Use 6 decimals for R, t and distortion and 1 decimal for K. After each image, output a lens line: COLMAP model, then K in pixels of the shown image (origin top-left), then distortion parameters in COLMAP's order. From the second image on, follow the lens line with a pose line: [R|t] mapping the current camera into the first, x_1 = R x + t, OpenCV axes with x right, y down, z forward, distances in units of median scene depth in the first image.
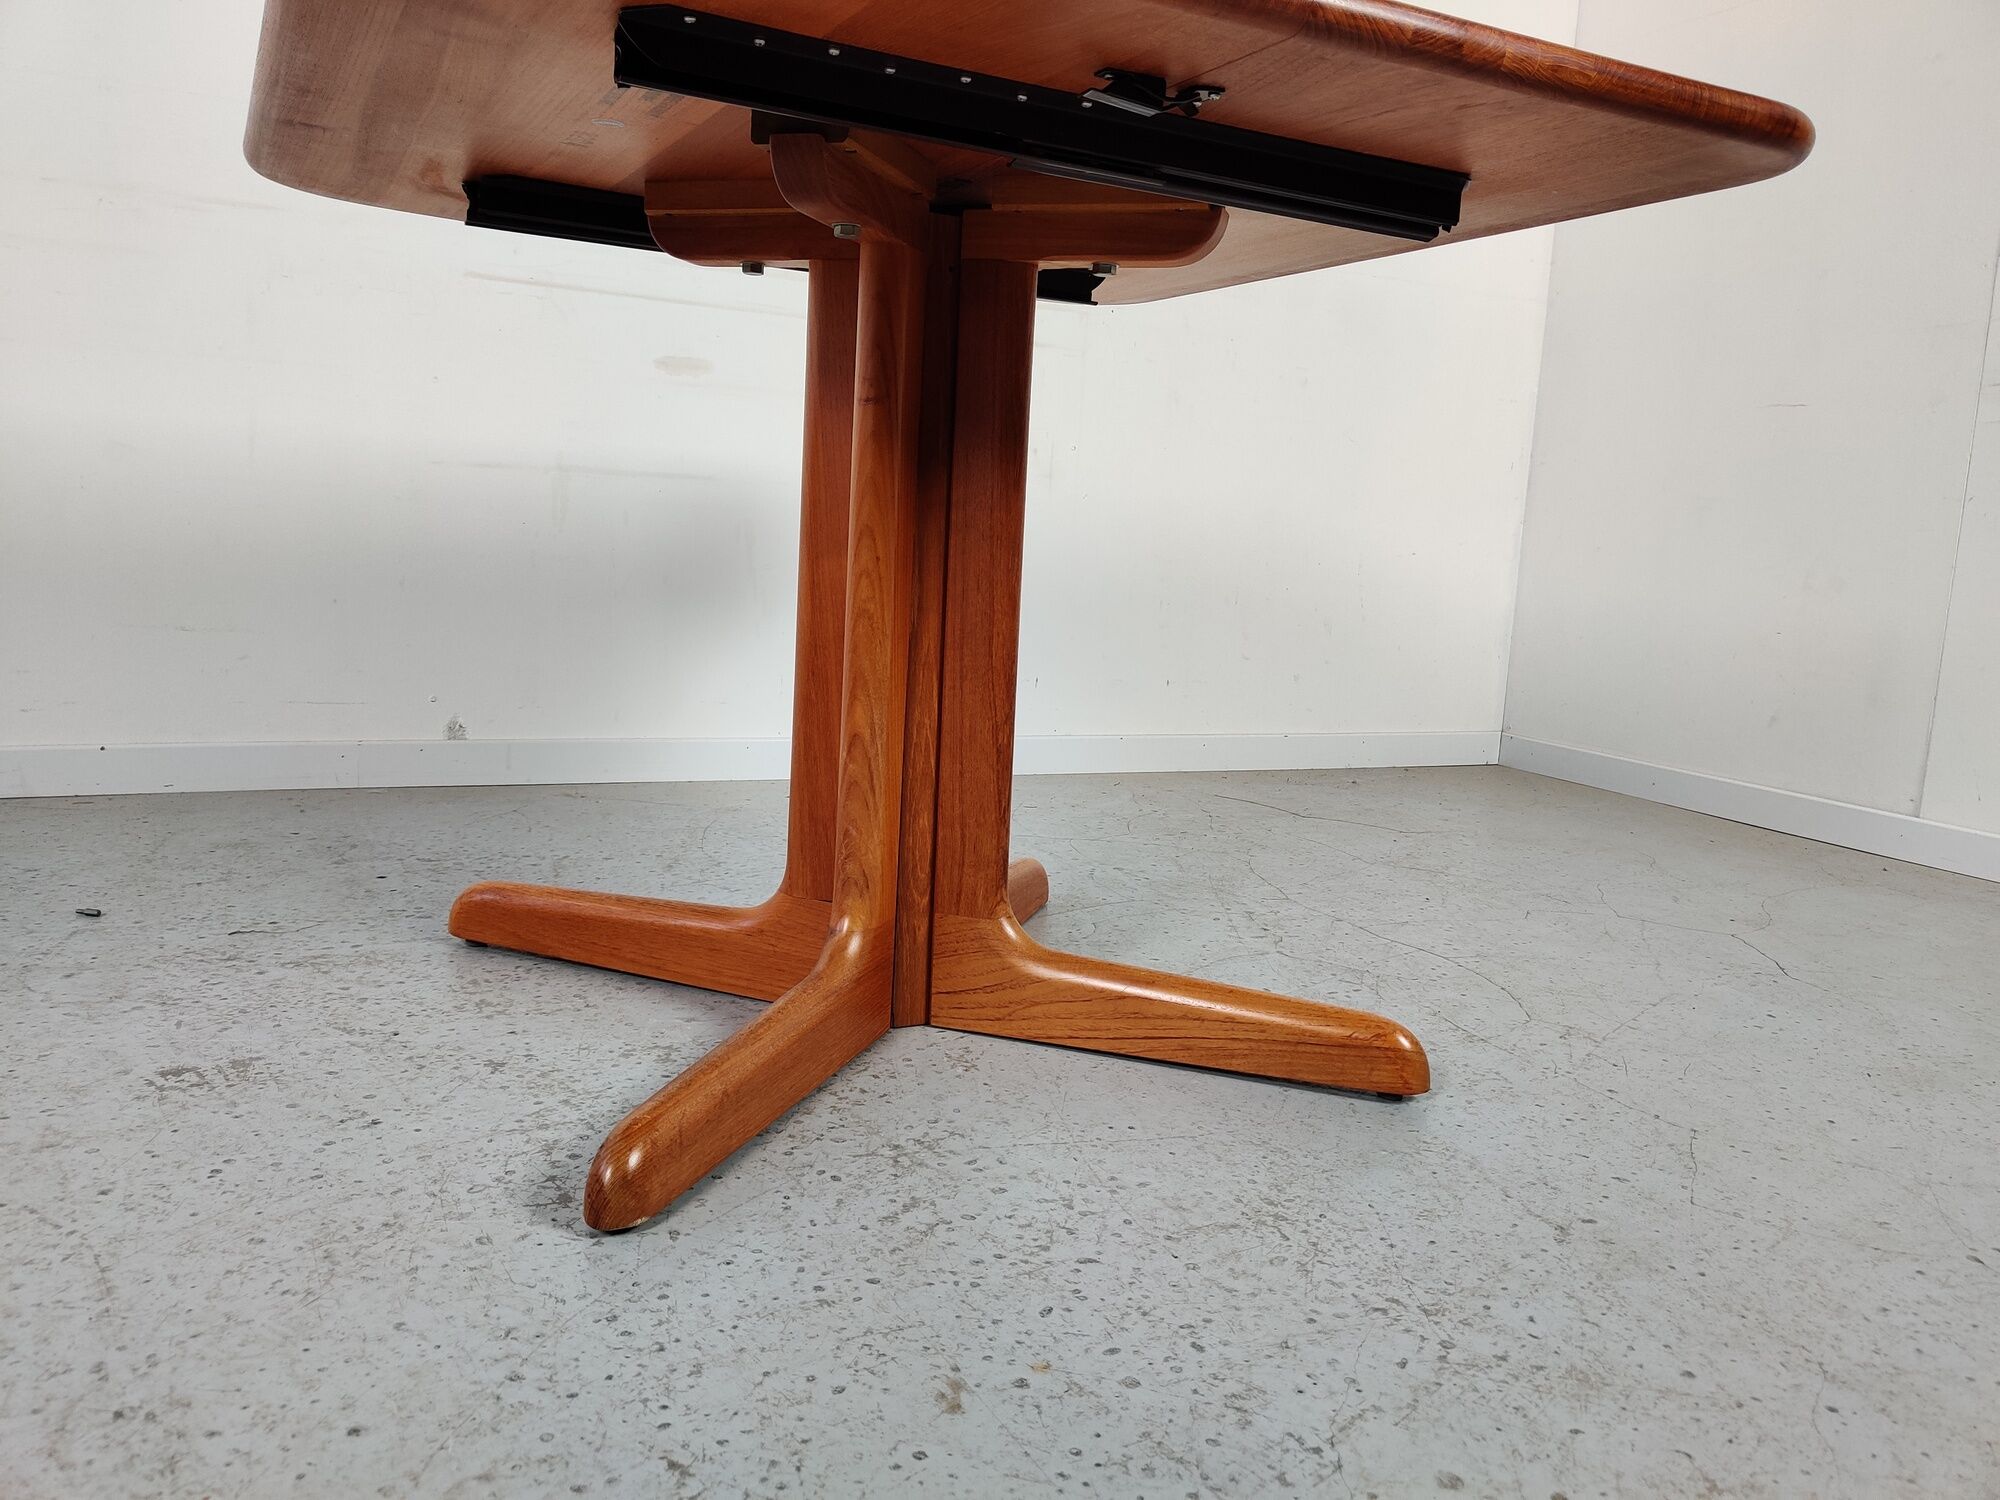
lens RADIAL K [[1519.5, 0, 1013.8], [0, 1519.5, 736.1], [0, 0, 1]] dist [0.033219, -0.030016]
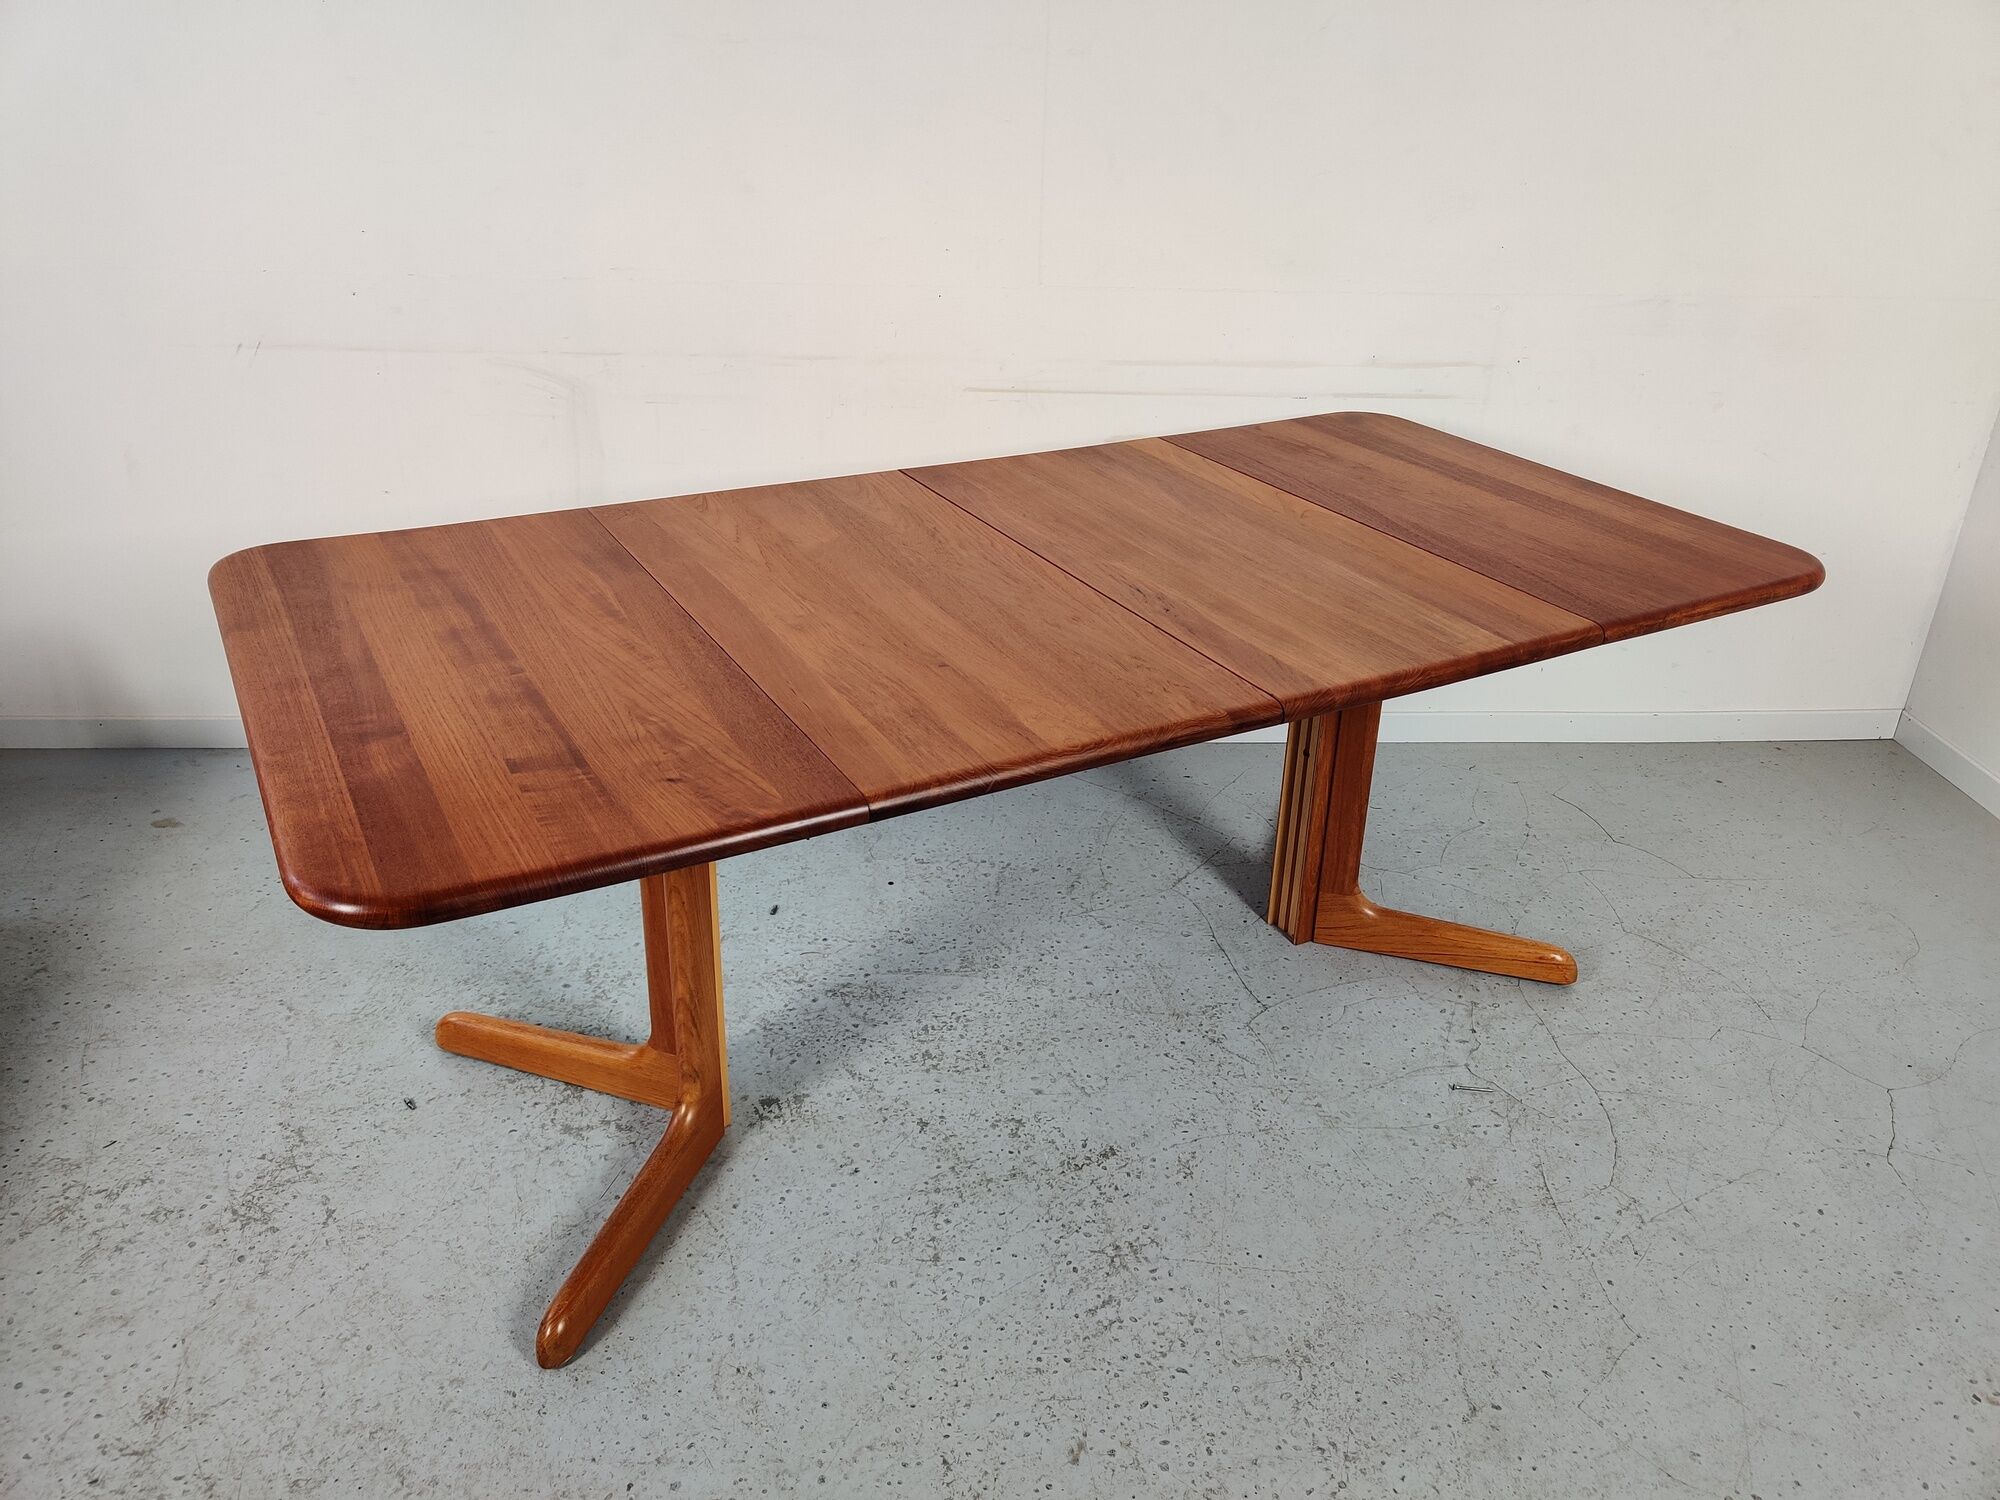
lens RADIAL K [[1519.5, 0, 994.9], [0, 1519.5, 734.4], [0, 0, 1]] dist [0.033219, -0.030016]
pose [[0.926364, 0.135247, -0.351508, 0.414721], [-0.024058, 0.952643, 0.303138, -1.033833], [0.375860, -0.272360, 0.885748, -0.584991]]
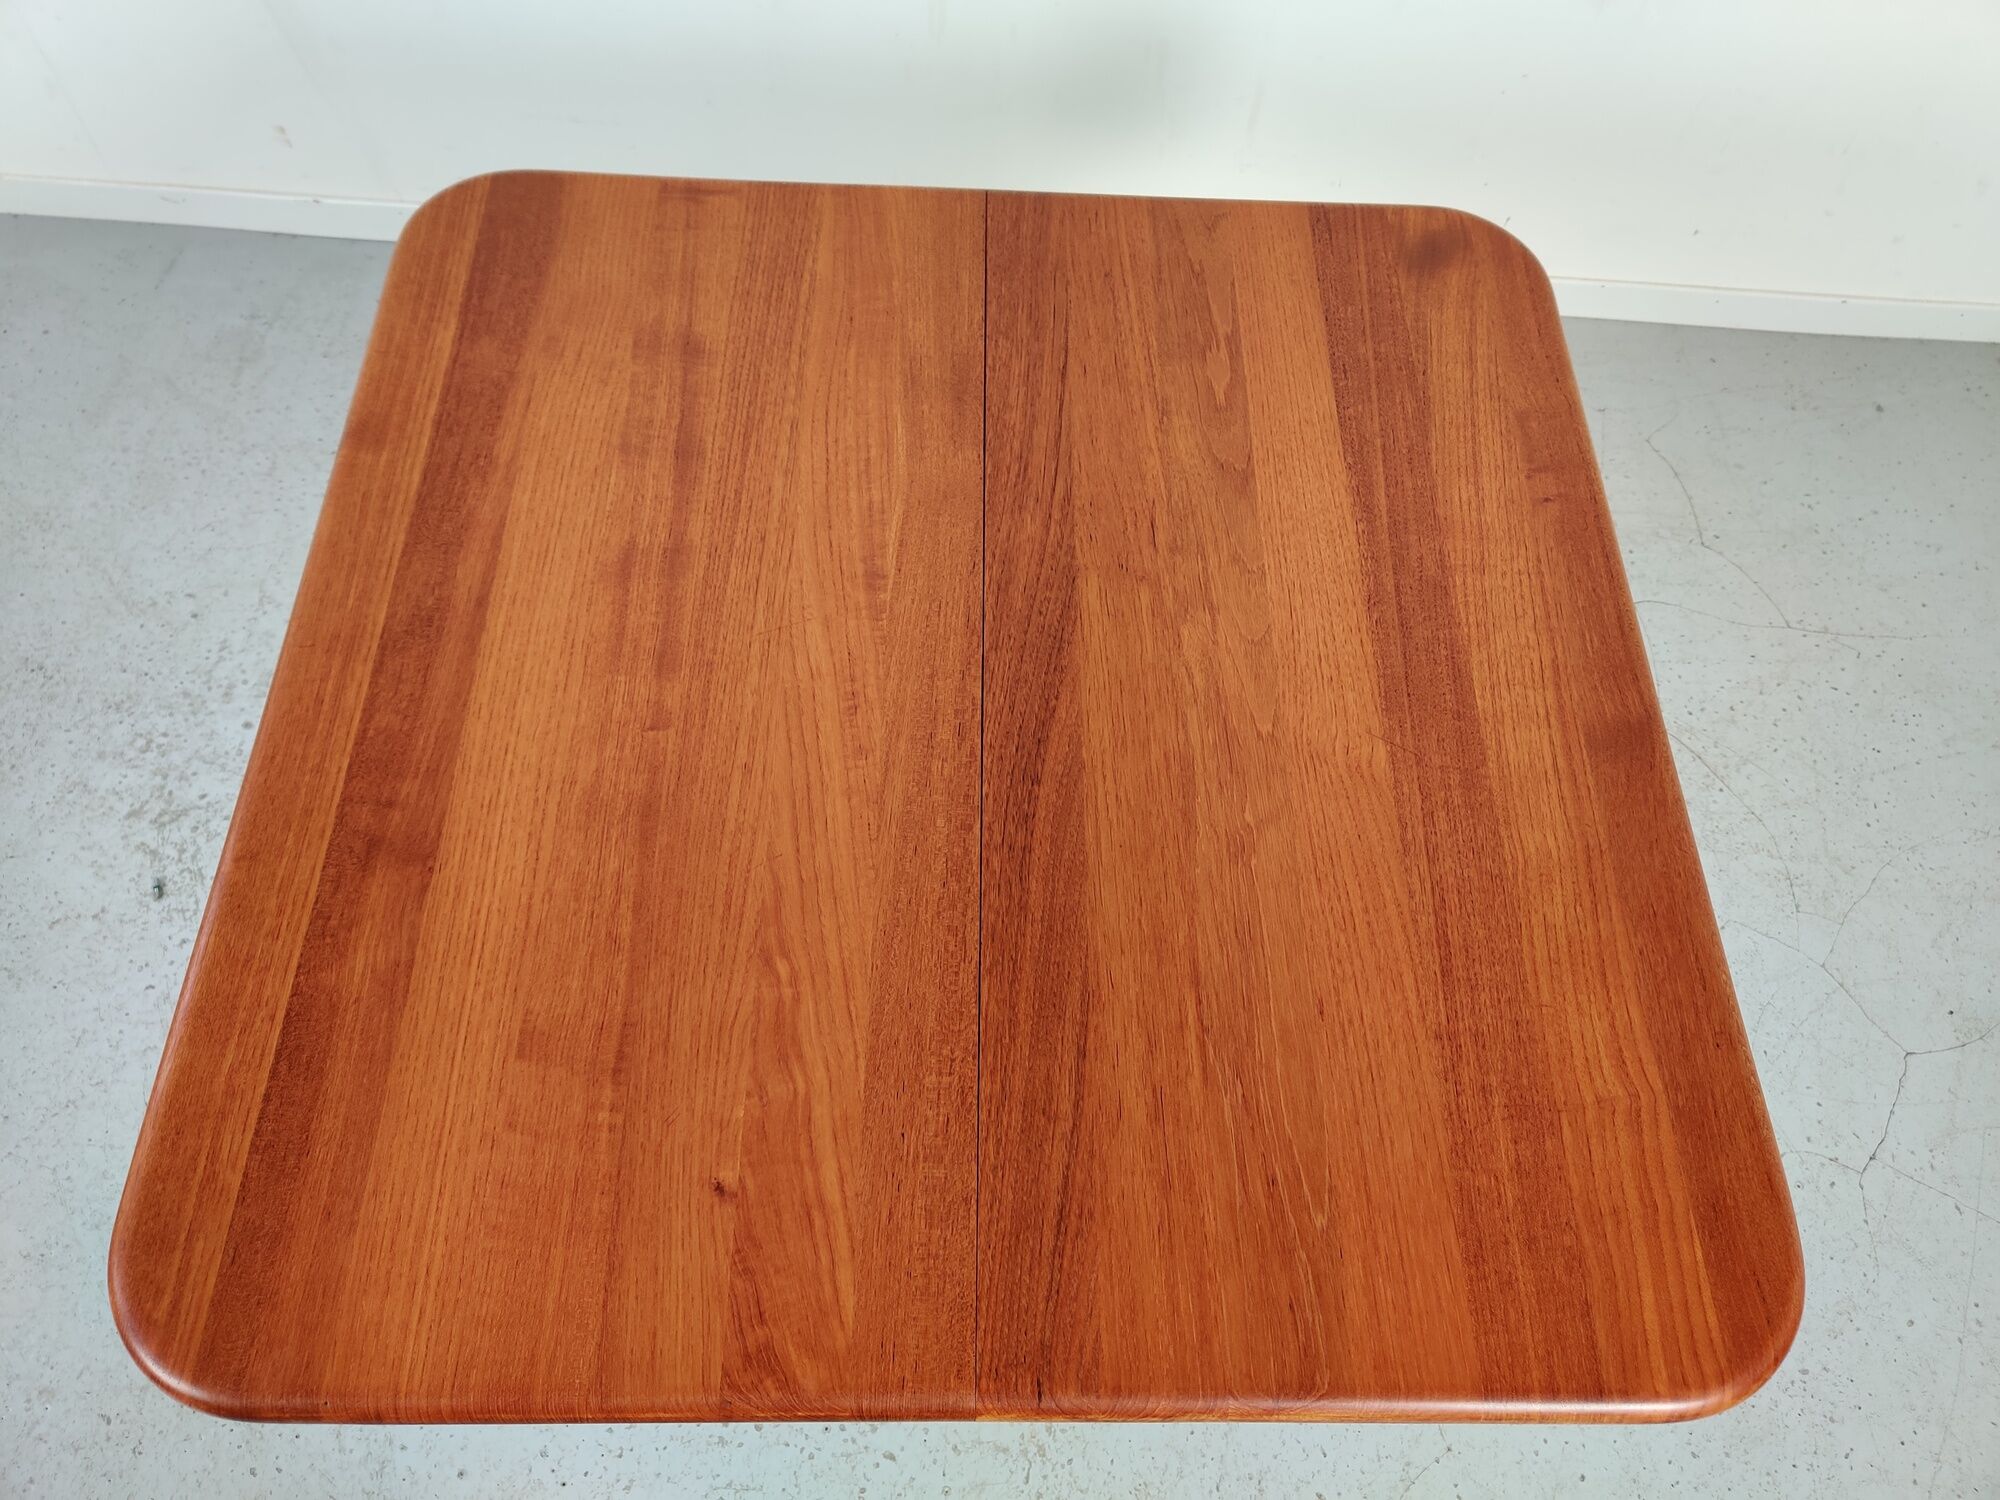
lens RADIAL K [[1519.5, 0, 1012.5], [0, 1519.5, 720.3], [0, 0, 1]] dist [0.033219, -0.030016]
pose [[0.636075, 0.652244, -0.412294, -0.144813], [-0.114585, 0.608235, 0.785443, -1.491372], [0.763072, -0.452358, 0.461621, 0.551314]]
